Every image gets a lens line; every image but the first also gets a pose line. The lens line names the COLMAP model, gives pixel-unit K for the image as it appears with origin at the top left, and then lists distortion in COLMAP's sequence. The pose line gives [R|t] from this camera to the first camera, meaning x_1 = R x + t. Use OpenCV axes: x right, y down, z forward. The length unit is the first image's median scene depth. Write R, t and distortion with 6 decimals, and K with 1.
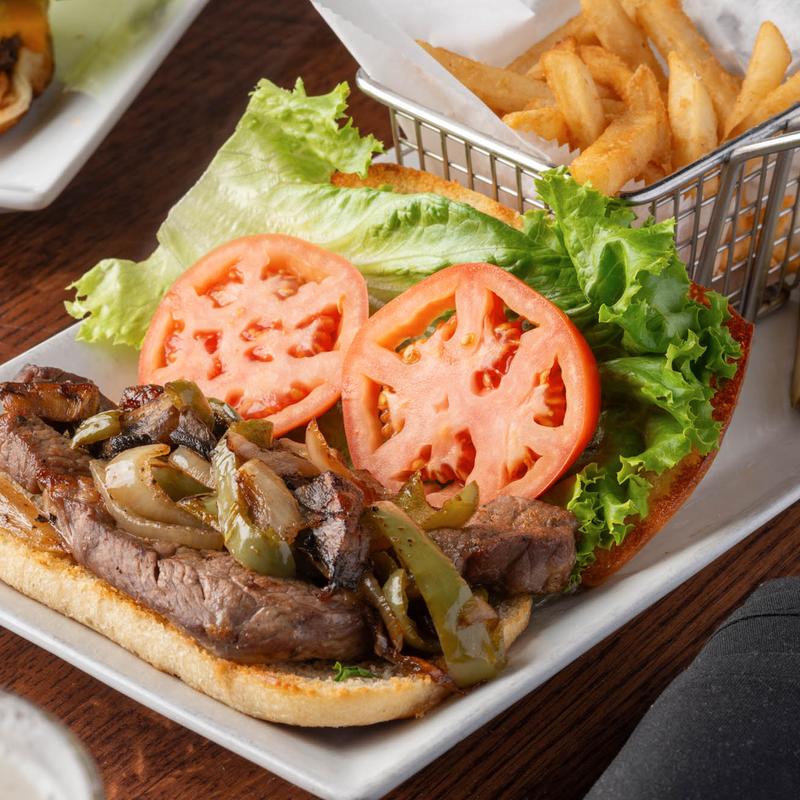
lens RADIAL K [[4152.4, 0, 400.6], [0, 4152.4, 400.8], [0, 0, 1]] dist [0.063896, 0.000000]
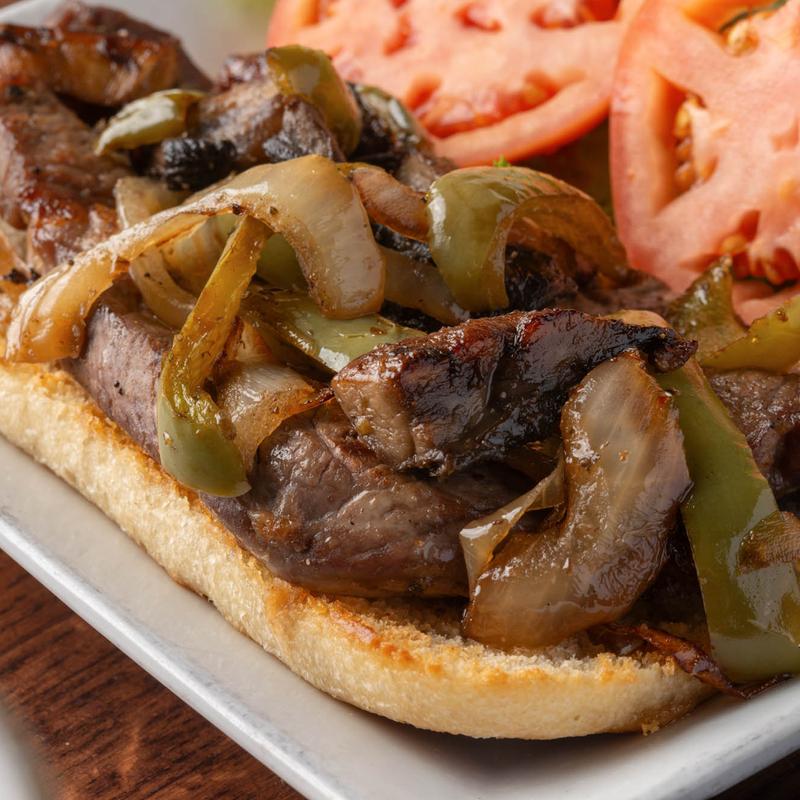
lens RADIAL K [[4152.4, 0, 399.5], [0, 4152.4, 397.3], [0, 0, 1]] dist [0.063896, 0.000000]
pose [[0.983918, 0.102296, -0.146425, 0.044098], [-0.093479, 0.993438, 0.065898, 0.003742], [0.152205, -0.051151, 0.987024, 0.478708]]
